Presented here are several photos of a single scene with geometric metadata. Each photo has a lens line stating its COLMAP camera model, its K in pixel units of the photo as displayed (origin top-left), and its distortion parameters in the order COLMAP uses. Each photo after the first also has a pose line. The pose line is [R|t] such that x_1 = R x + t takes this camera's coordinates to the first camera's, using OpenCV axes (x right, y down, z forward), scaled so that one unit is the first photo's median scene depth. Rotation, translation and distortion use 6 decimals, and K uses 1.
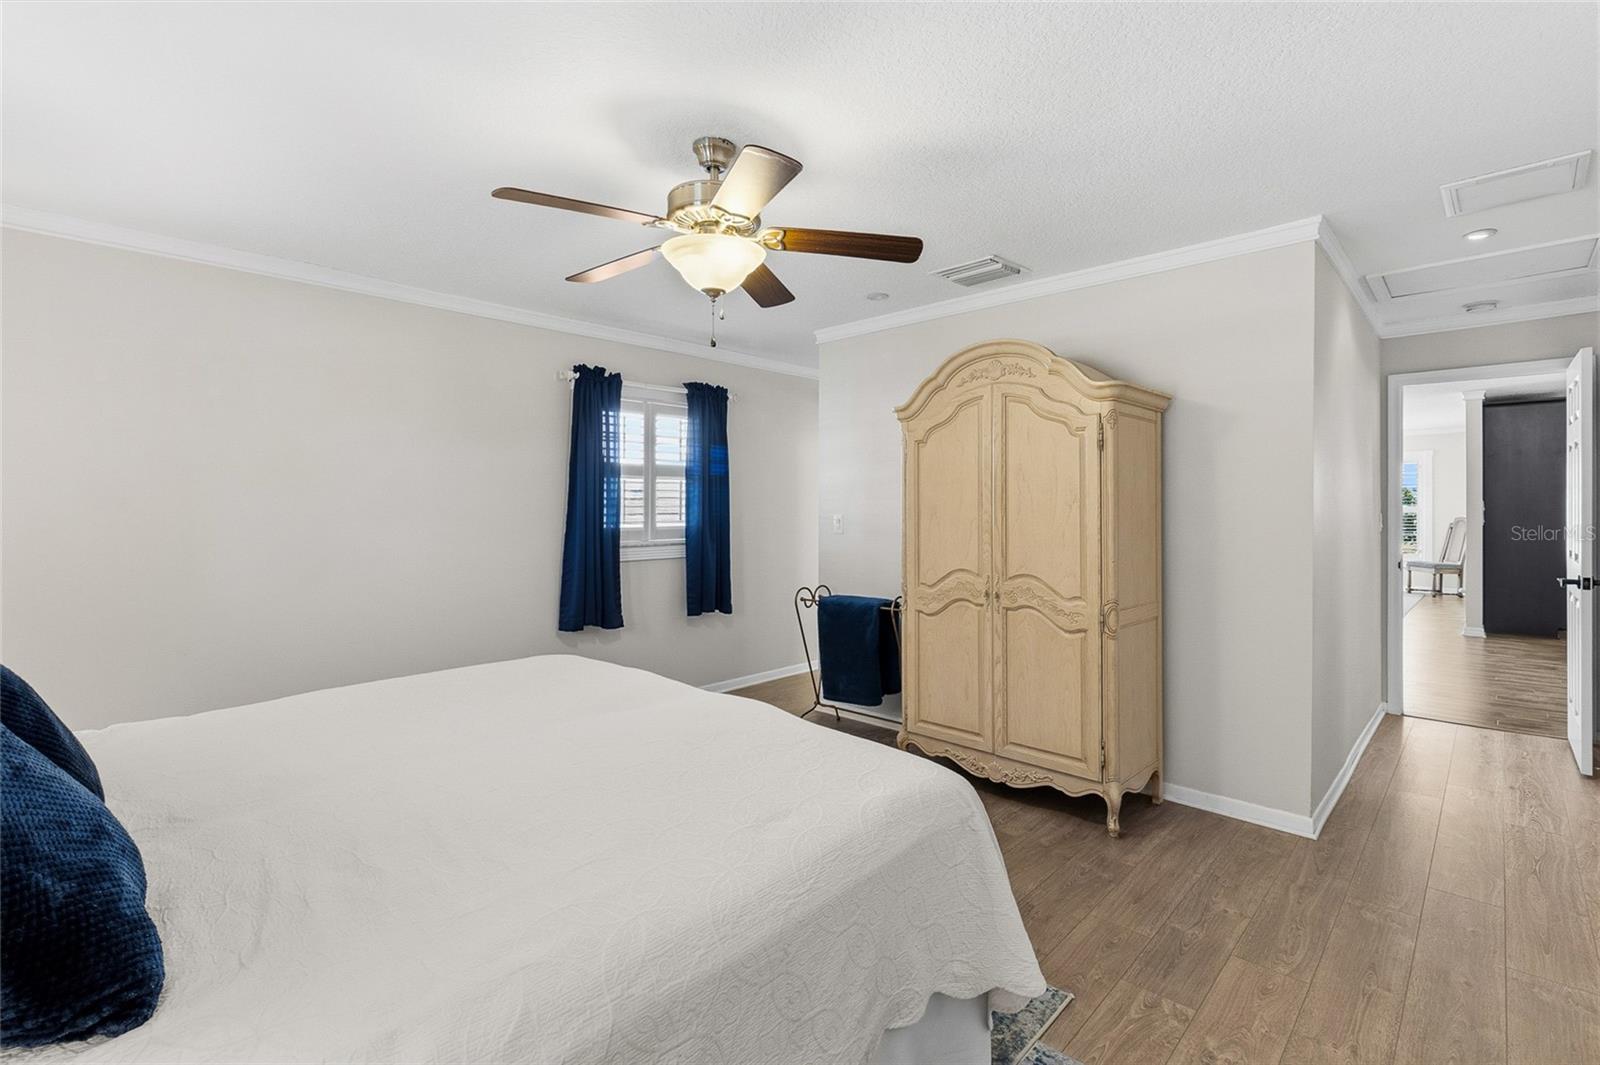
lens RADIAL K [[736.7, 0, 811.5], [0, 736.7, 490.6], [0, 0, 1]] dist [0.001262, -0.000202]
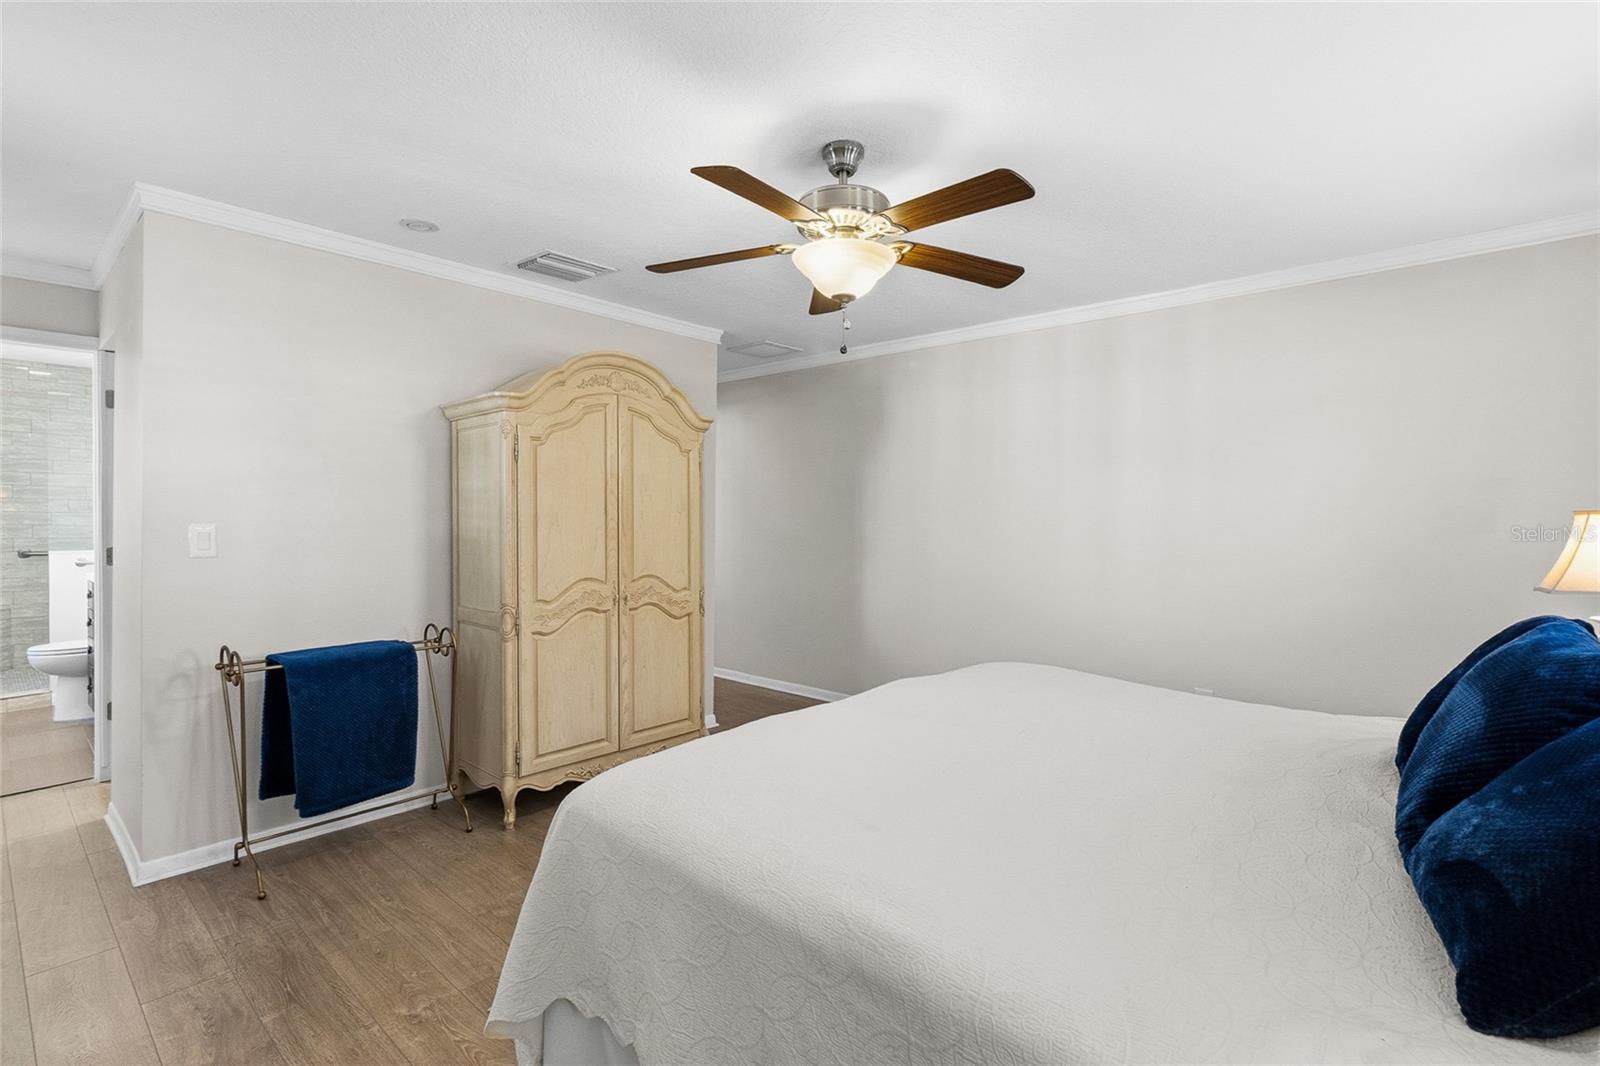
lens RADIAL K [[742.5, 0, 802.4], [0, 742.5, 524.8], [0, 0, 1]] dist [0.000681, 0.000006]
pose [[-0.034009, -0.010115, 0.999370, -0.803465], [-0.026635, 0.999603, 0.009211, 0.020424], [-0.999067, -0.026305, -0.034265, 0.776106]]
